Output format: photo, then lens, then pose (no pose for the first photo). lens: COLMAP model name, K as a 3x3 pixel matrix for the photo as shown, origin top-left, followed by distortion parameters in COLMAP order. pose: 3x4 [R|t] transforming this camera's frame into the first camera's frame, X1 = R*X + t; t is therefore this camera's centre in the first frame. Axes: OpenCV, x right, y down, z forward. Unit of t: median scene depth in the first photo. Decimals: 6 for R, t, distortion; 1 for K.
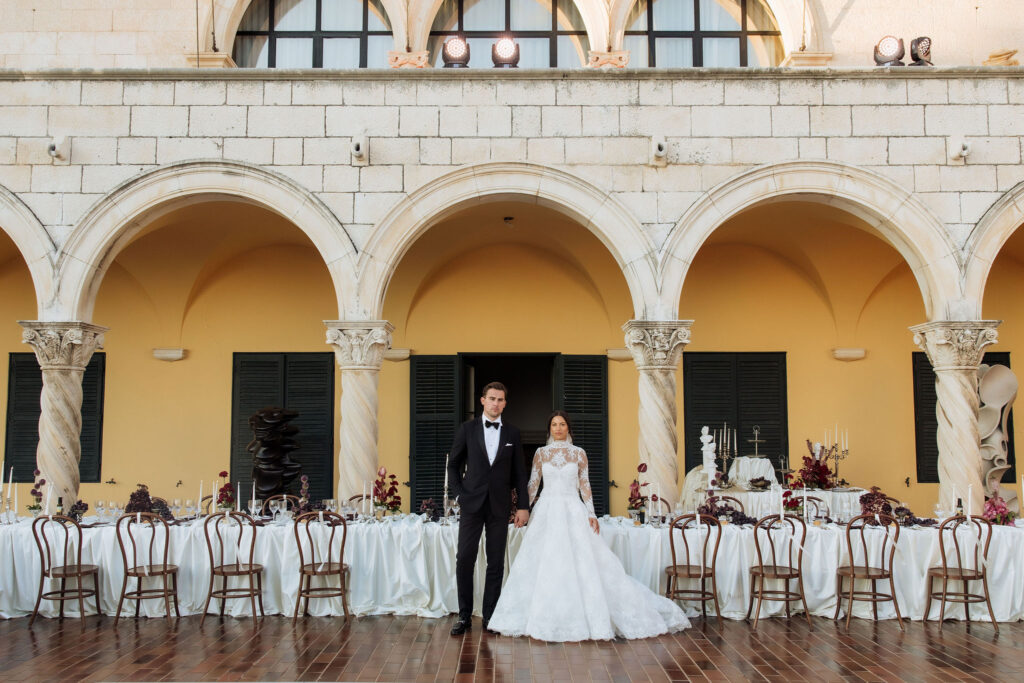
lens RADIAL K [[828.6, 0, 505.8], [0, 828.6, 343.5], [0, 0, 1]] dist [-0.001178, -0.000335]
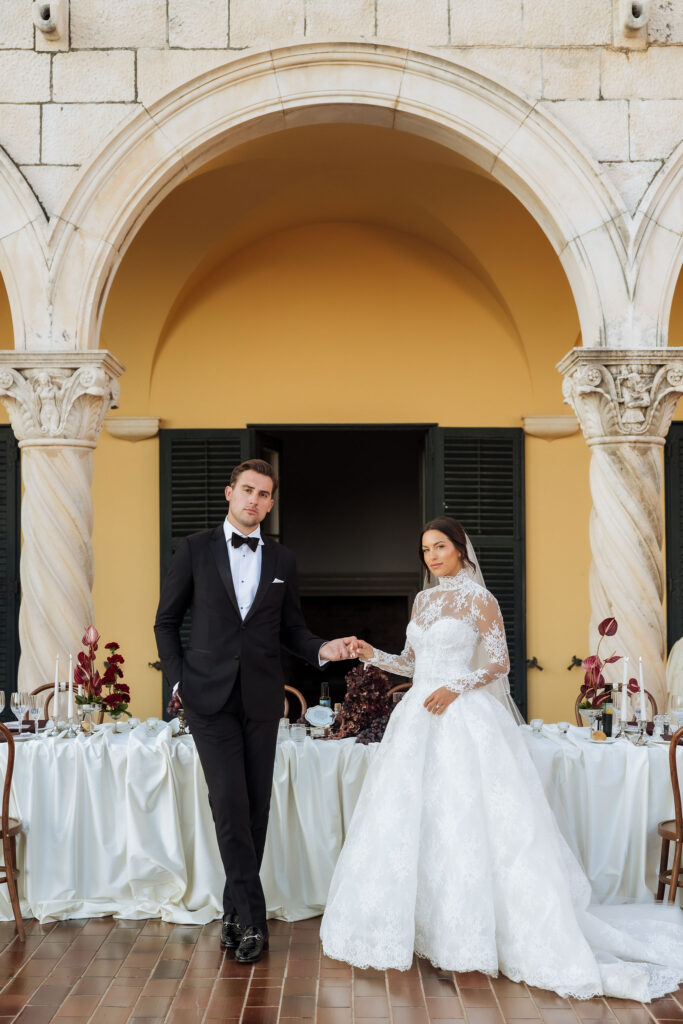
lens RADIAL K [[1426.2, 0, 341.5], [0, 1426.2, 512.0], [0, 0, 1]] dist [-0.009031, 0.044378]
pose [[0.999987, -0.003616, 0.003635, -0.000065], [0.003398, 0.998299, 0.058199, 0.021446], [-0.003839, -0.058186, 0.998298, 0.101638]]
